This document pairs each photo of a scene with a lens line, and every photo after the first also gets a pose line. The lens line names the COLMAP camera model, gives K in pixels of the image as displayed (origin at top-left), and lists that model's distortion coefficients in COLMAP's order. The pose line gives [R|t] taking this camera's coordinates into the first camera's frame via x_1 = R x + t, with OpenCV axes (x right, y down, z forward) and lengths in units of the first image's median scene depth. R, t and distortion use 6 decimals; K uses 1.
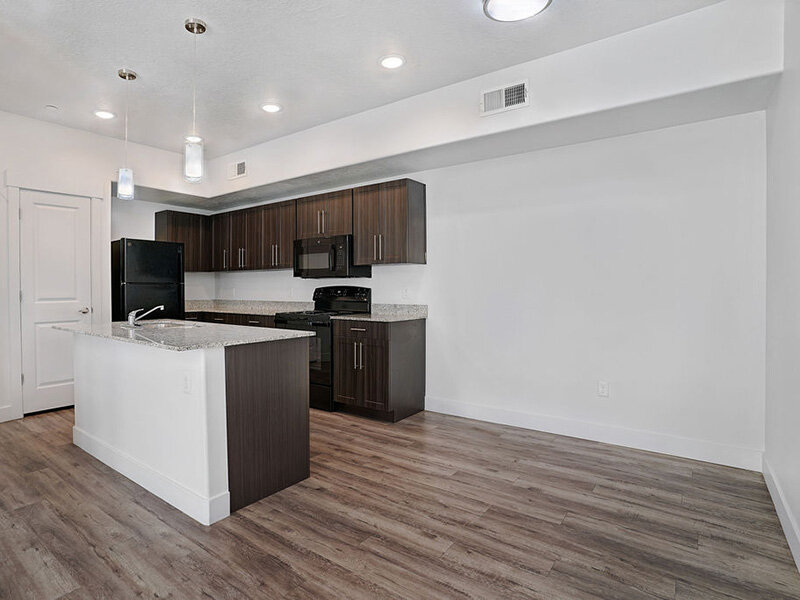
lens RADIAL K [[428.7, 0, 355.1], [0, 428.7, 291.1], [0, 0, 1]] dist [-0.043530, 0.000389]
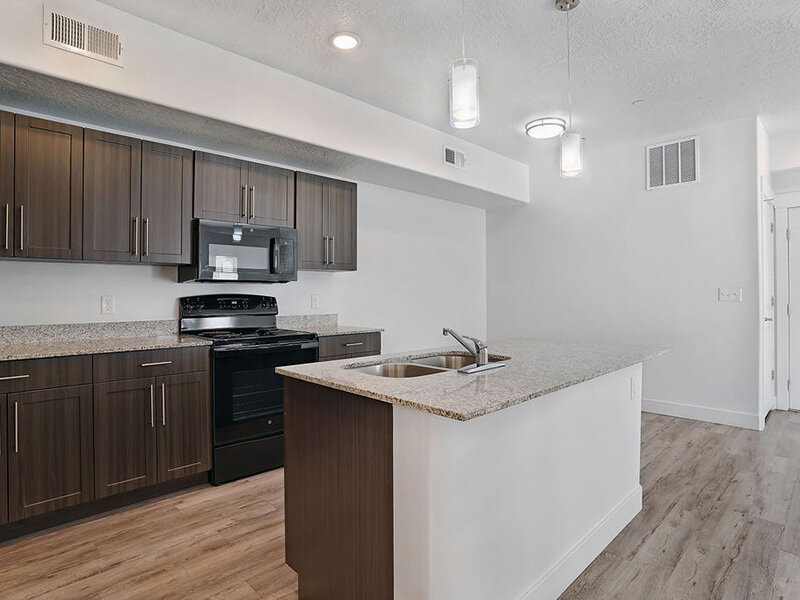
lens RADIAL K [[435.7, 0, 374.6], [0, 435.7, 302.6], [0, 0, 1]] dist [-0.016917, 0.002431]
pose [[0.162445, -0.022169, 0.986468, -0.824876], [0.006699, 0.999749, 0.021364, -0.013859], [-0.986695, 0.003138, 0.162553, 0.779689]]
